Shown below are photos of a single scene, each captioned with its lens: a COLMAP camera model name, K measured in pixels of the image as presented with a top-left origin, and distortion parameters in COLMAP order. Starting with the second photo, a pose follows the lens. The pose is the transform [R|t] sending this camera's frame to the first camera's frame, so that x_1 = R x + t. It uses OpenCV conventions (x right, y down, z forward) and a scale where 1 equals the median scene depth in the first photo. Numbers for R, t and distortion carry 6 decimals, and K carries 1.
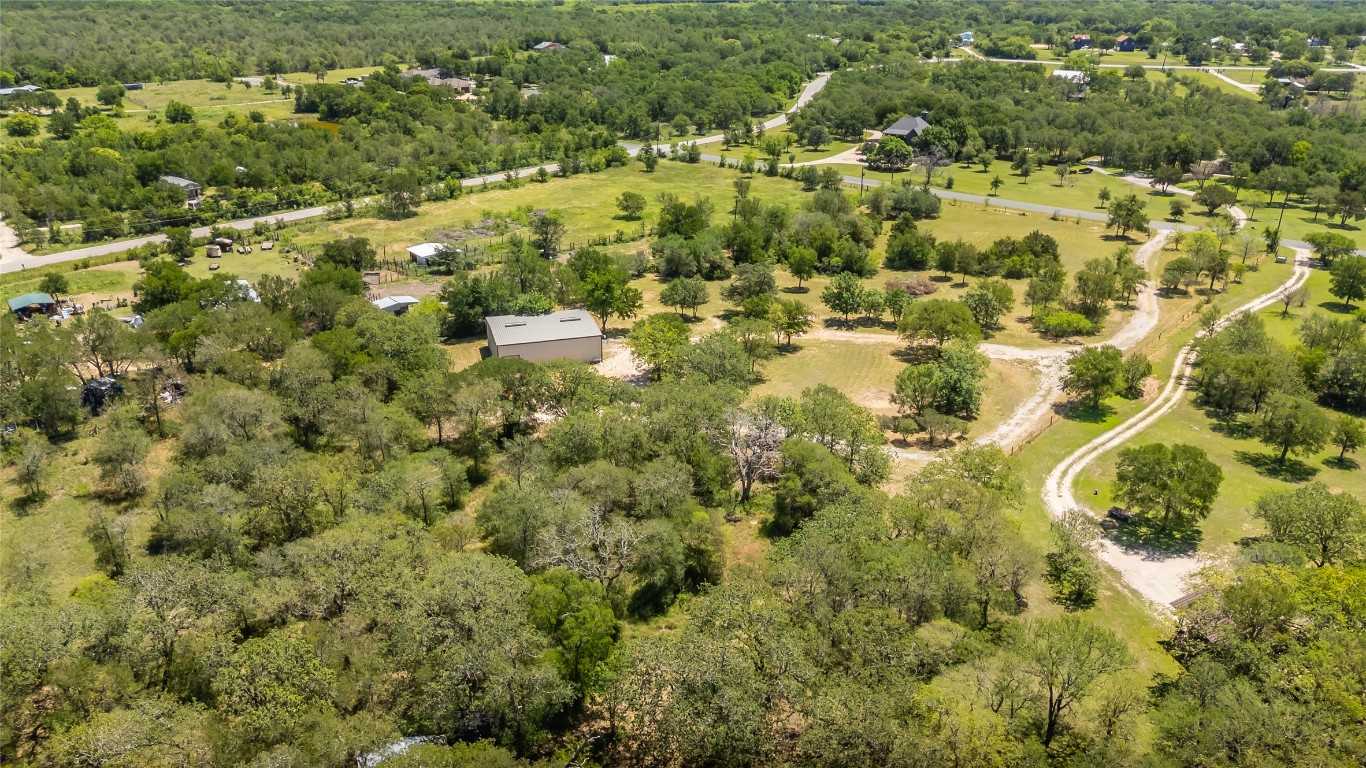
lens RADIAL K [[998.7, 0, 684.8], [0, 998.7, 386.2], [0, 0, 1]] dist [0.031718, -0.015286]
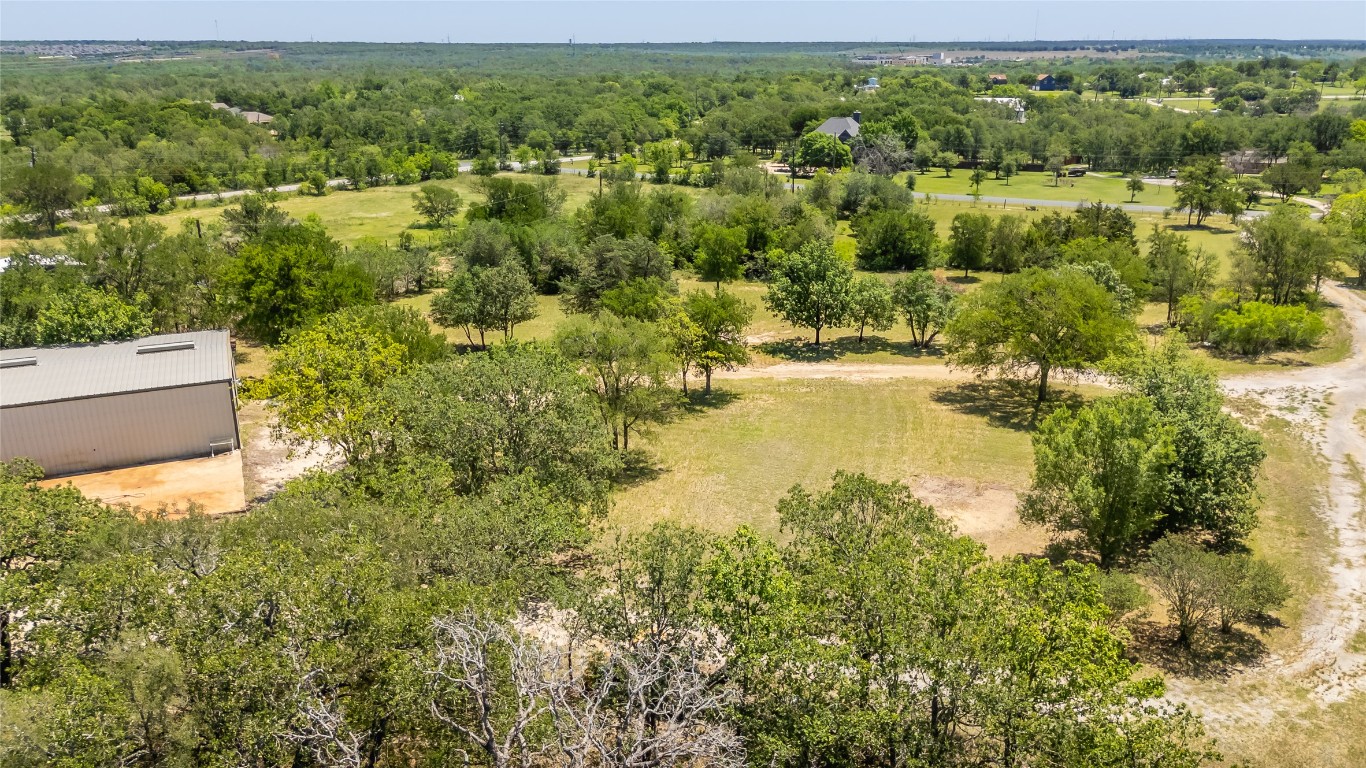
lens RADIAL K [[998.7, 0, 684.0], [0, 998.7, 385.7], [0, 0, 1]] dist [0.031718, -0.015286]
pose [[0.994250, -0.044778, 0.097268, 0.041982], [0.054092, 0.993975, -0.095332, -0.001401], [-0.092414, 0.100045, 0.990682, 0.469018]]
